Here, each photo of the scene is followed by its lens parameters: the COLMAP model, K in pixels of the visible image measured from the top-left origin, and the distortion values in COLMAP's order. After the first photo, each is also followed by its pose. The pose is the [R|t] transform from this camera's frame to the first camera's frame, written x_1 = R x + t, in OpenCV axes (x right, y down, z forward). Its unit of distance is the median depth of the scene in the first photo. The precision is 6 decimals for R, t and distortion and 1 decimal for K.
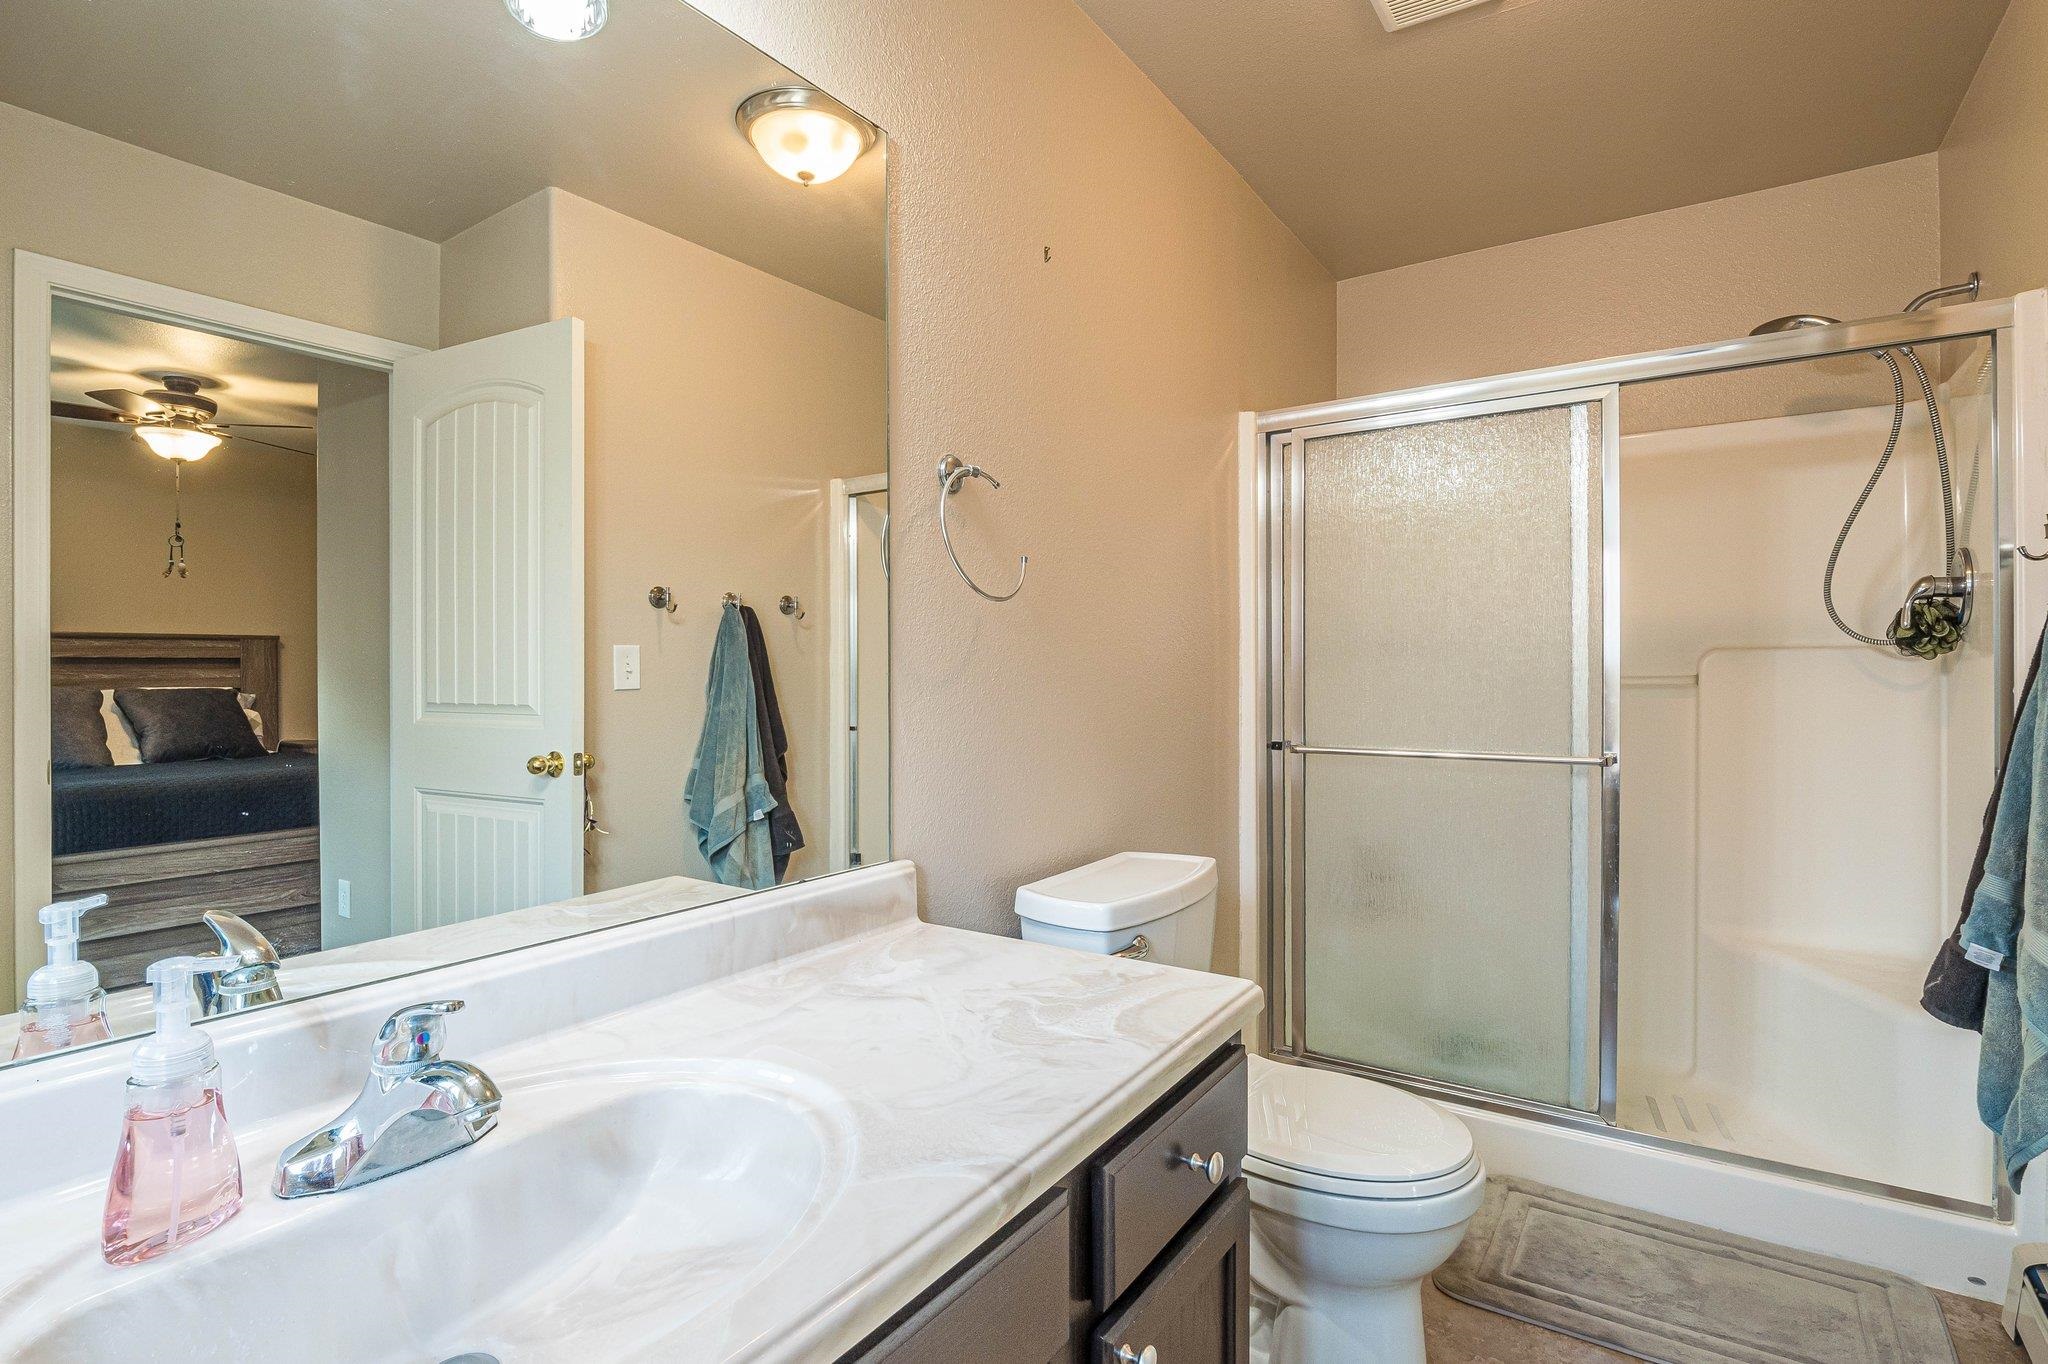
lens RADIAL K [[988.3, 0, 1024.0], [0, 988.3, 682.0], [0, 0, 1]] dist [-0.017115, -0.001307]
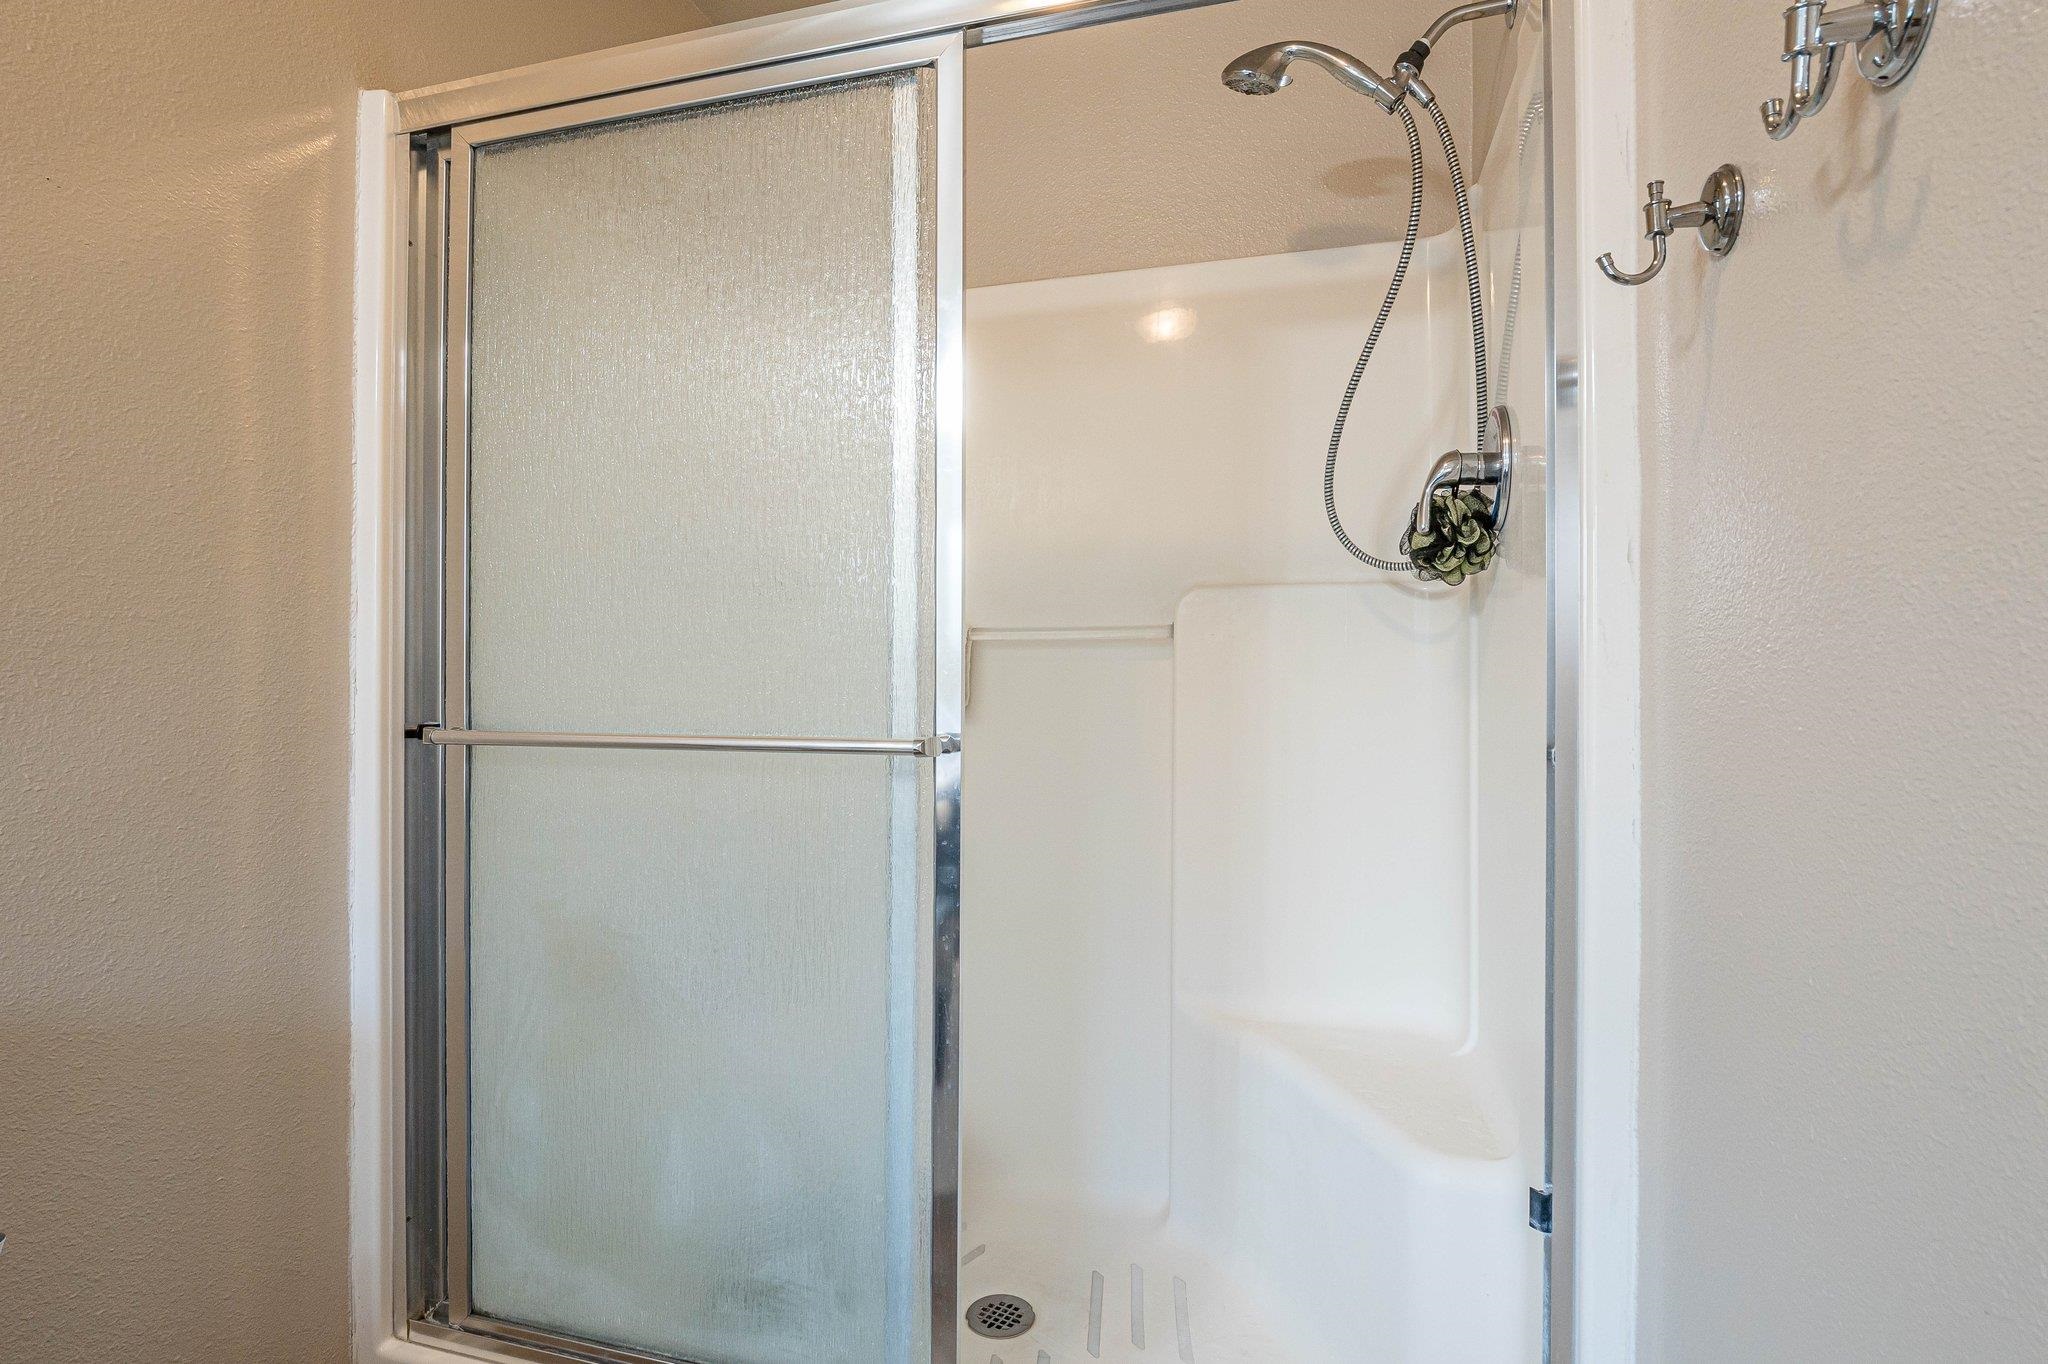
lens RADIAL K [[992.8, 0, 1012.5], [0, 992.8, 687.7], [0, 0, 1]] dist [-0.007996, -0.001091]
pose [[0.951393, 0.005919, 0.307921, 0.458771], [-0.004764, 0.999979, -0.004502, 0.049613], [-0.307941, 0.002816, 0.951401, 0.474577]]
